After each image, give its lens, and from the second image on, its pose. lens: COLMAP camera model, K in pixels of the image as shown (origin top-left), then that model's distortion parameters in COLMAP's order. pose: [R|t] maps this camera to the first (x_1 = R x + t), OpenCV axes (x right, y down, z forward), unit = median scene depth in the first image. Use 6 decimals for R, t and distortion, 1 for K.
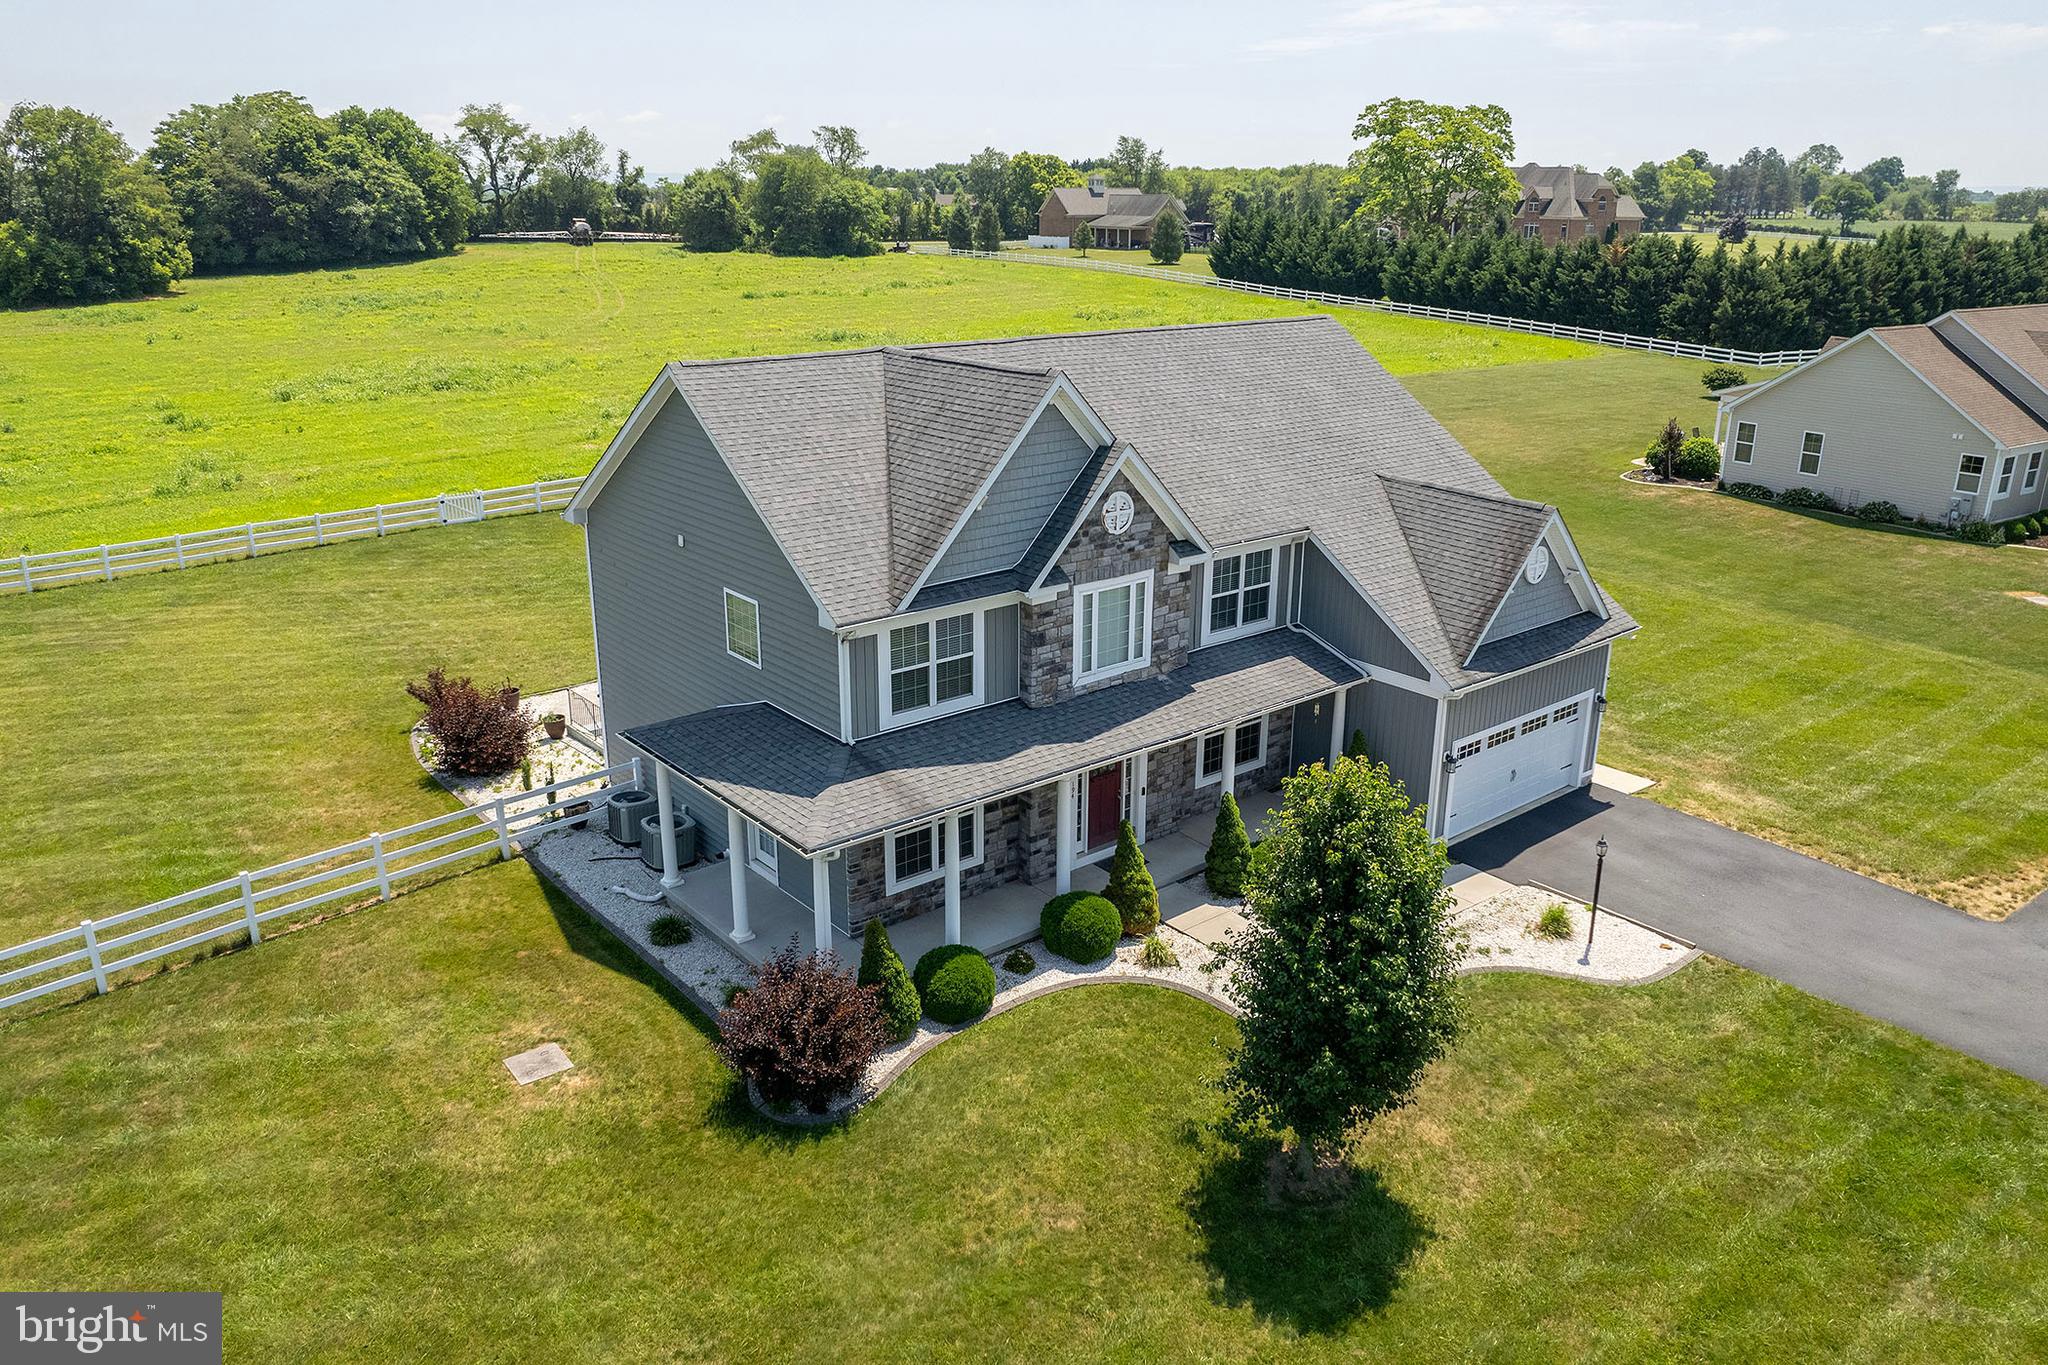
lens RADIAL K [[1466.0, 0, 1008.3], [0, 1466.0, 686.0], [0, 0, 1]] dist [-0.055754, 0.039759]
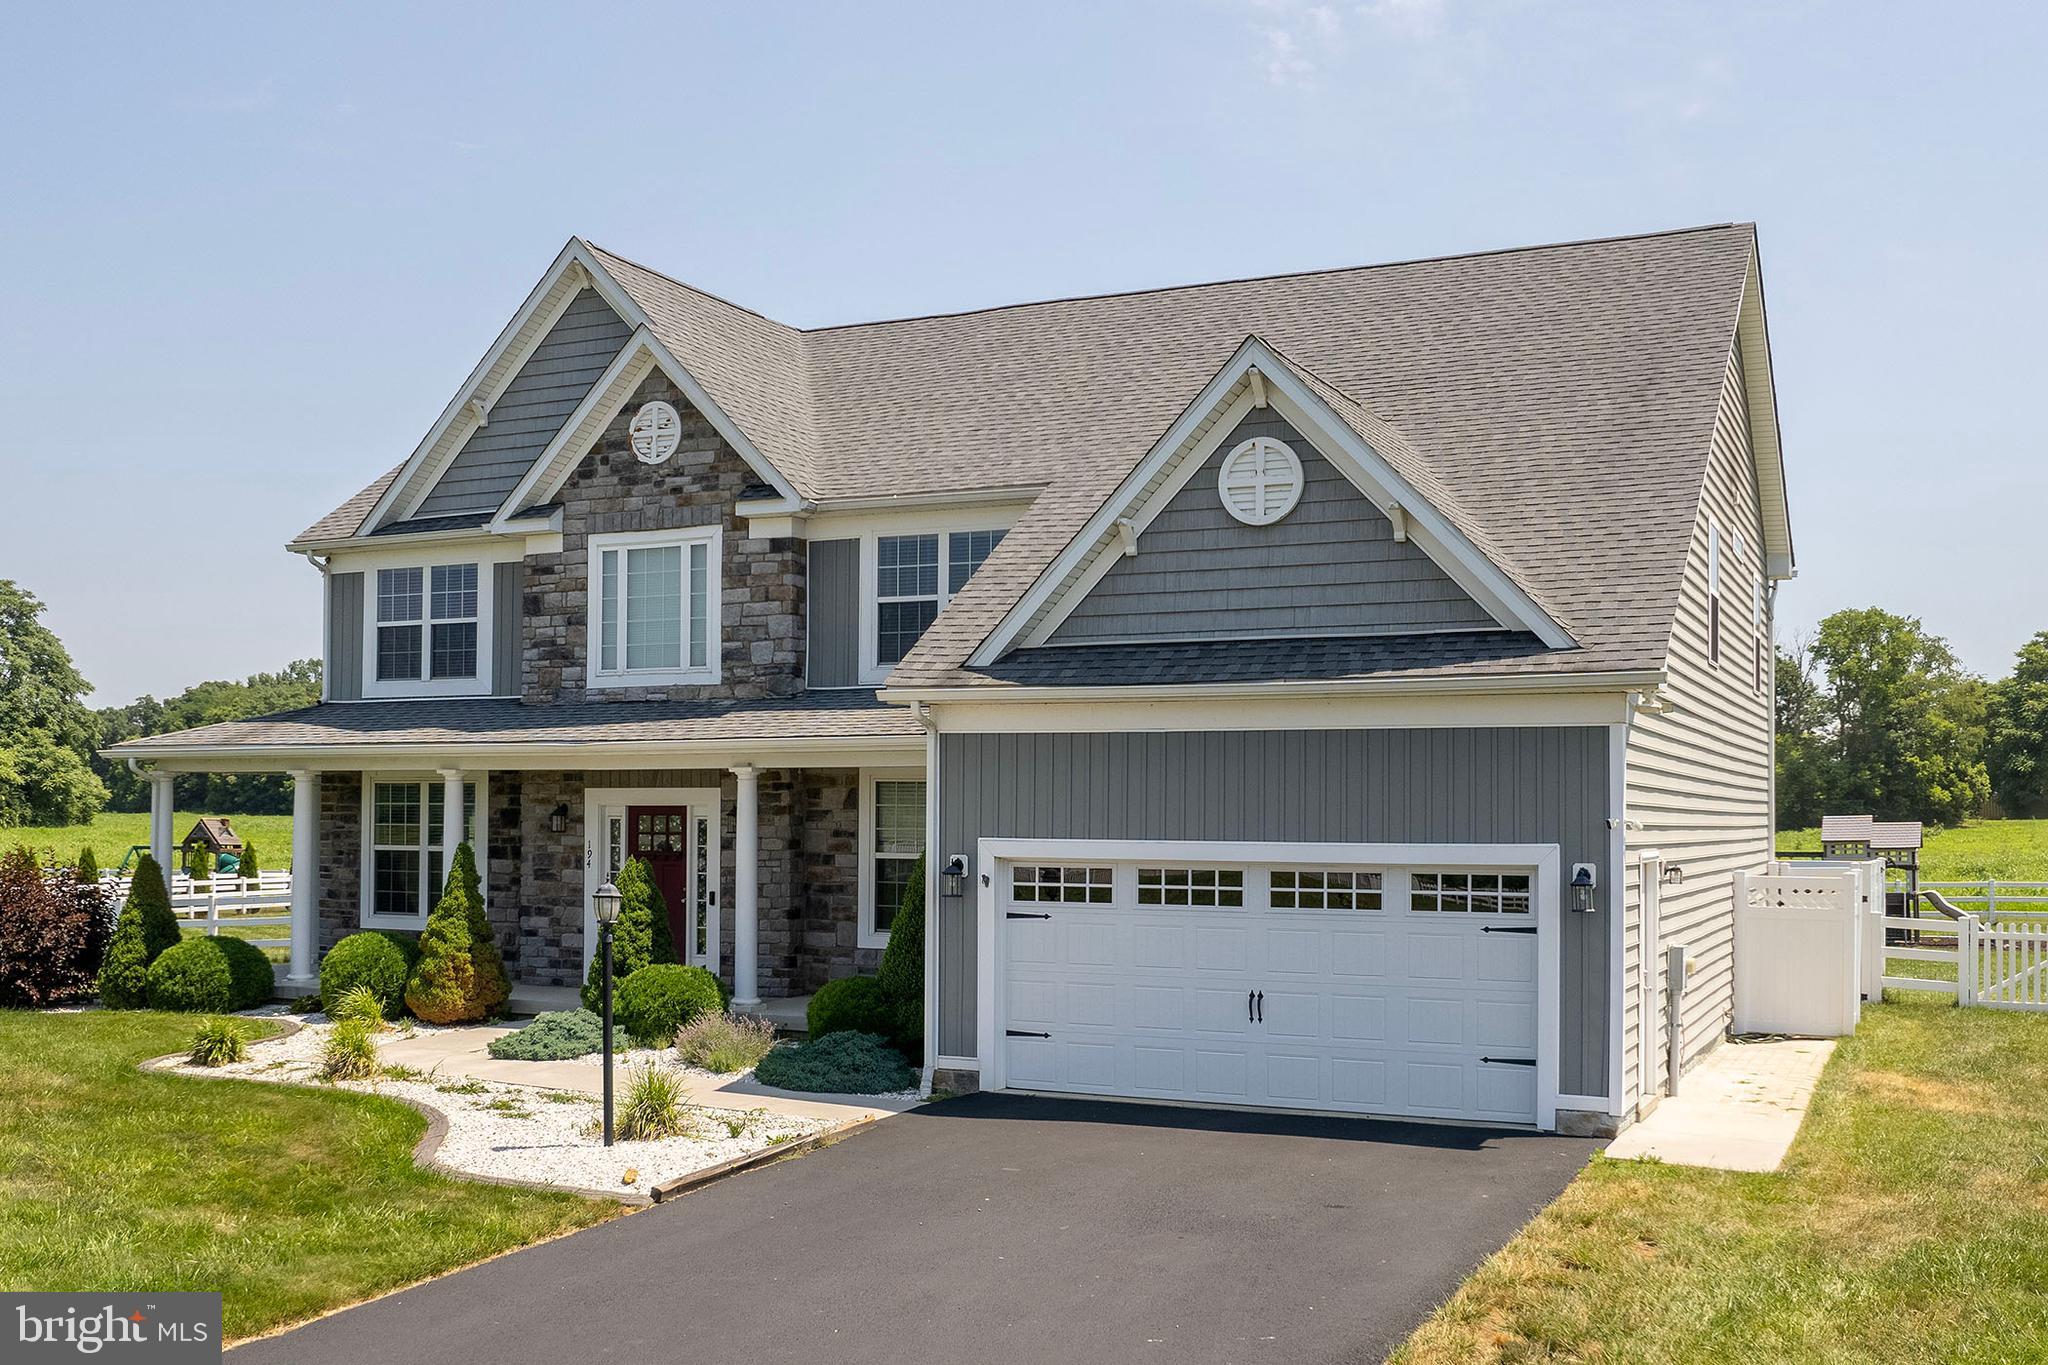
lens RADIAL K [[2001.9, 0, 1000.5], [0, 2001.9, 785.7], [0, 0, 1]] dist [-0.045830, 0.000000]
pose [[0.424776, -0.014943, -0.905175, 0.881418], [-0.295976, 0.942625, -0.154456, 0.118474], [0.855549, 0.333519, 0.395982, 0.742995]]
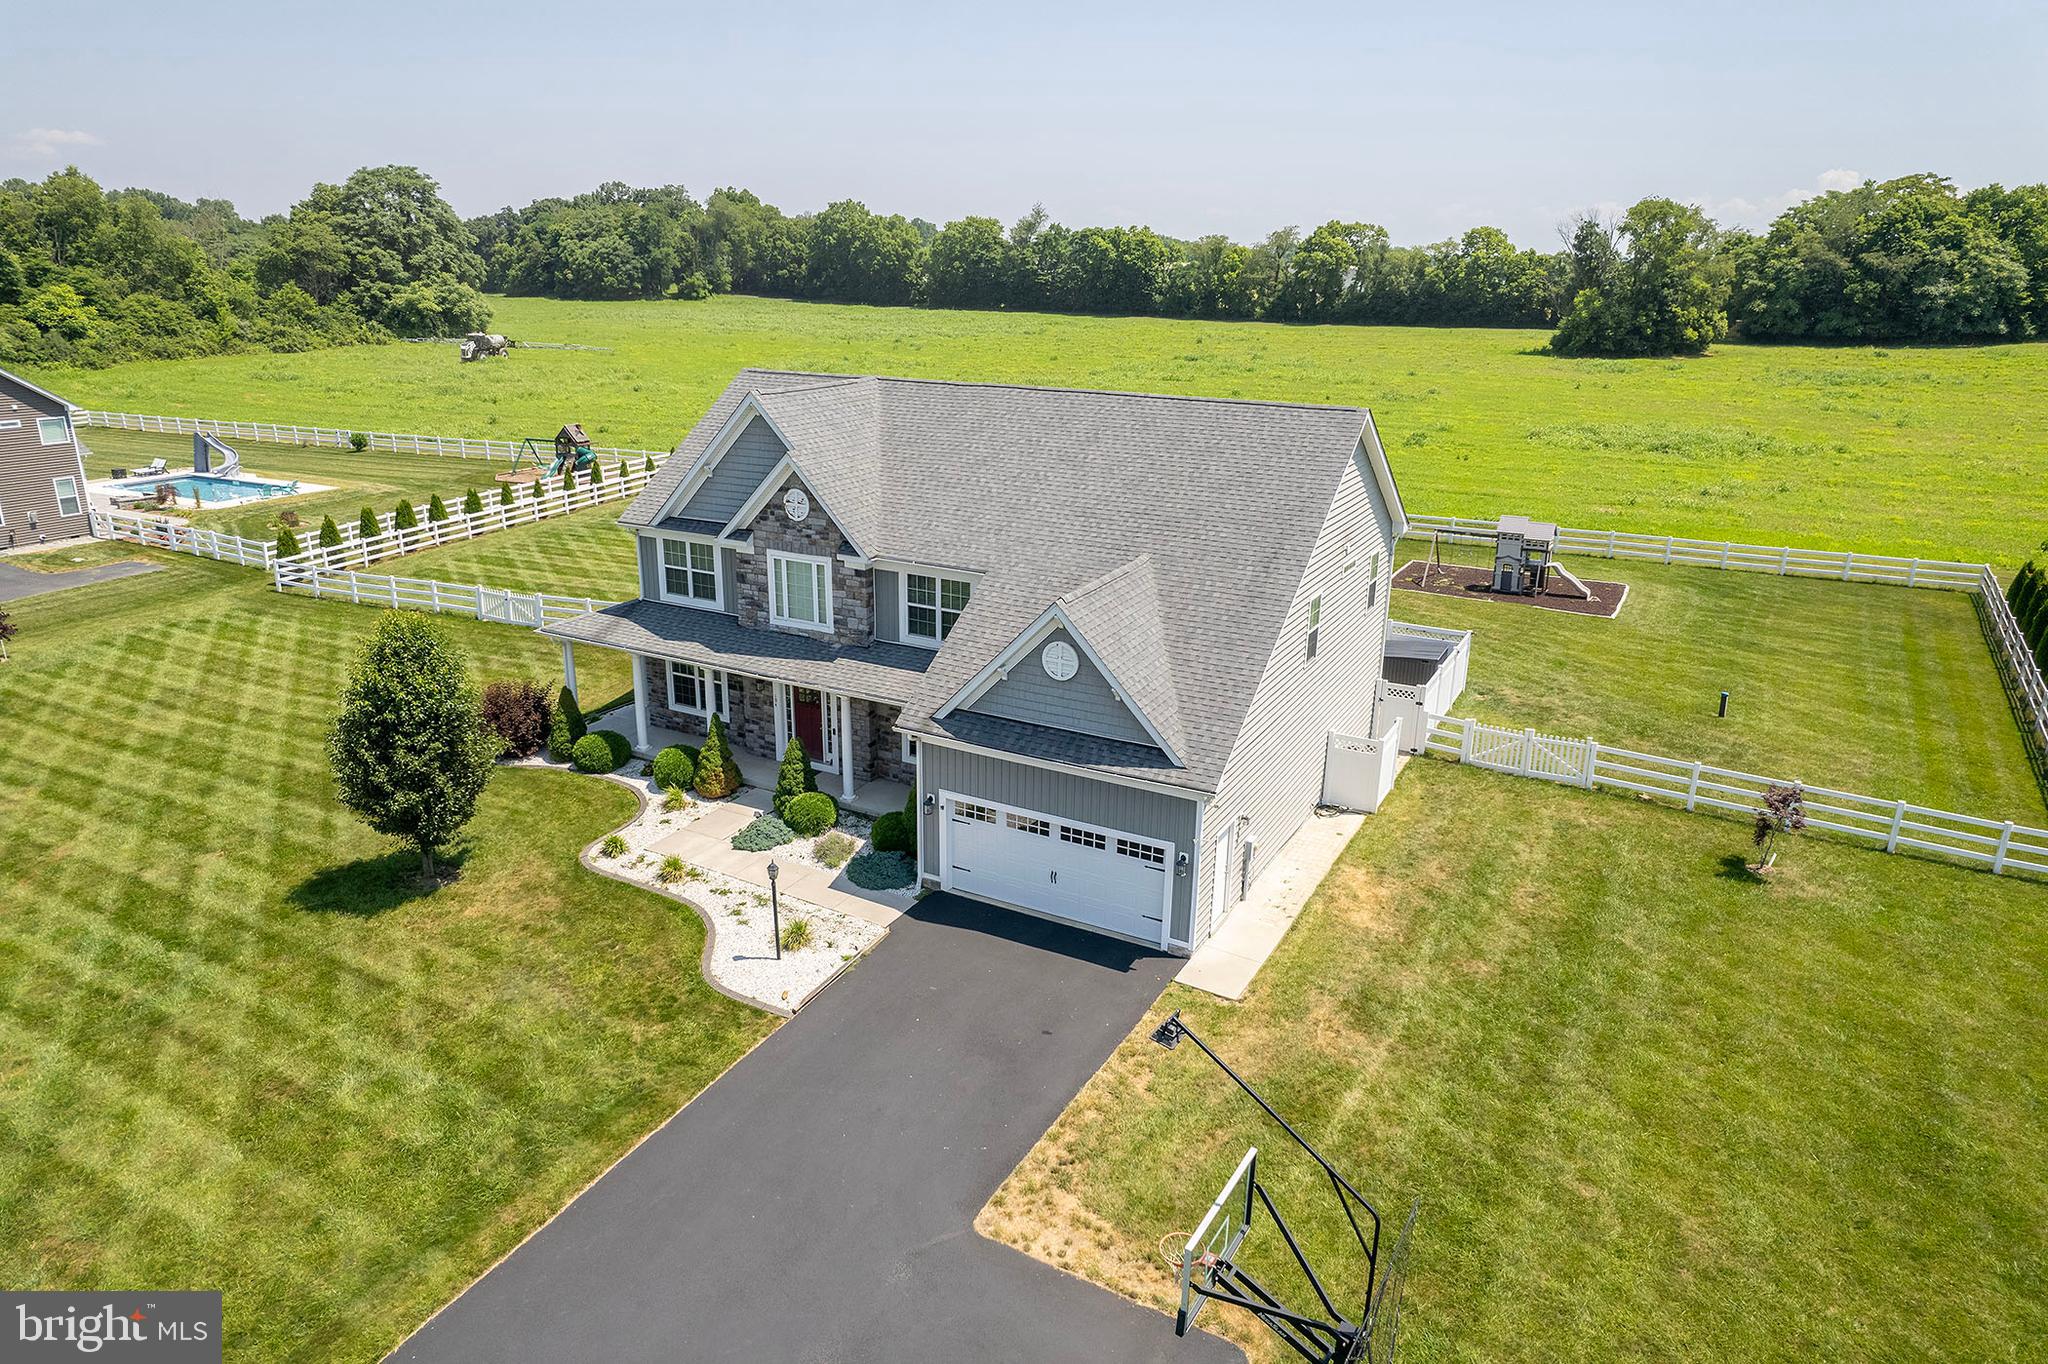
lens RADIAL K [[1310.3, 0, 1008.9], [0, 1310.3, 691.8], [0, 0, 1]] dist [-0.064504, 0.054191]
pose [[0.372222, 0.295428, -0.879871, 1.125013], [-0.306746, 0.933877, 0.183796, -0.214174], [0.875990, 0.201484, 0.438231, 0.613544]]
